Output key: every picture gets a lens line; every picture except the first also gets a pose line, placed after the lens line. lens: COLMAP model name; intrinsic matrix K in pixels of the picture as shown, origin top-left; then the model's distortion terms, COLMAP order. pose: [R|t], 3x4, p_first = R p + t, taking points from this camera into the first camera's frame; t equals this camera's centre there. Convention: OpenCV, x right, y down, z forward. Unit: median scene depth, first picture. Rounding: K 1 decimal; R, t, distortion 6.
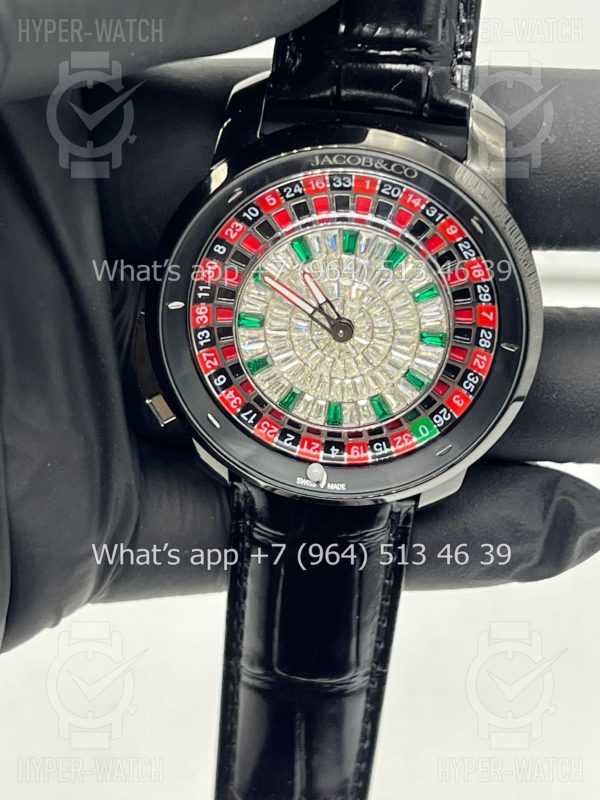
lens RADIAL K [[1768.2, 0, 300.0], [0, 1768.2, 400.0], [0, 0, 1]] dist [0.471877, -0.309428]
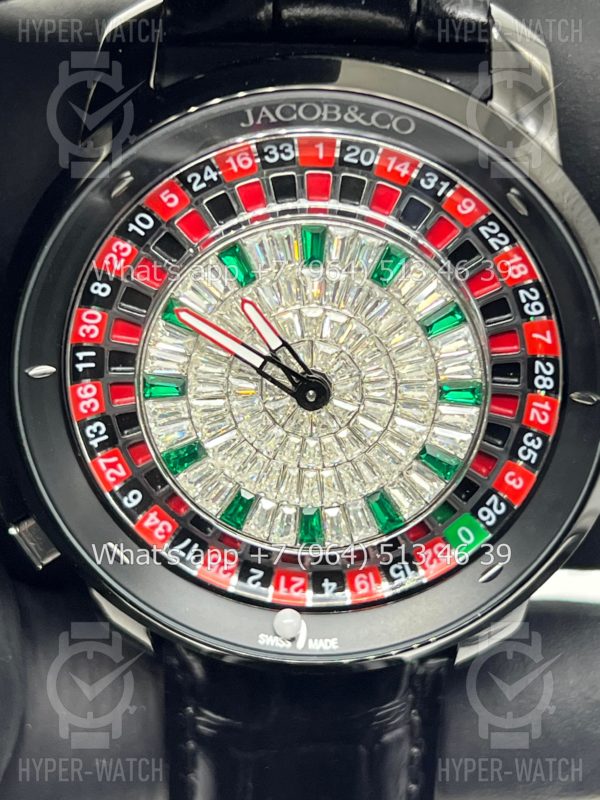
lens RADIAL K [[1861.7, 0, 299.4], [0, 1861.7, 418.1], [0, 0, 1]] dist [0.522090, -2.984172]
pose [[0.997111, -0.074918, 0.012519, 0.010388], [0.075528, 0.995411, -0.058755, 0.008012], [-0.008060, 0.059530, 0.998194, 0.349070]]
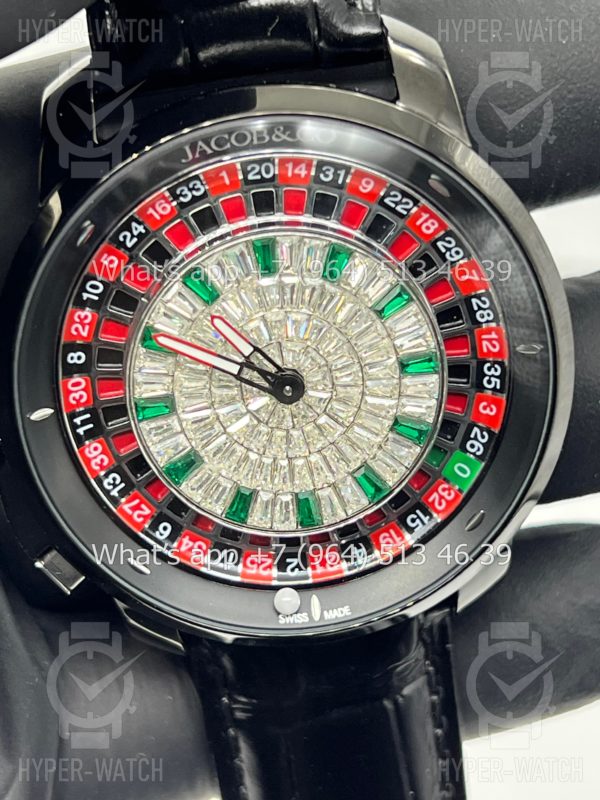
lens RADIAL K [[1861.7, 0, 299.4], [0, 1861.7, 418.1], [0, 0, 1]] dist [0.522090, -2.984172]
pose [[0.966248, -0.253438, 0.046188, -0.008107], [0.256128, 0.964332, -0.066796, 0.021457], [-0.027611, 0.076372, 0.996697, 0.283324]]
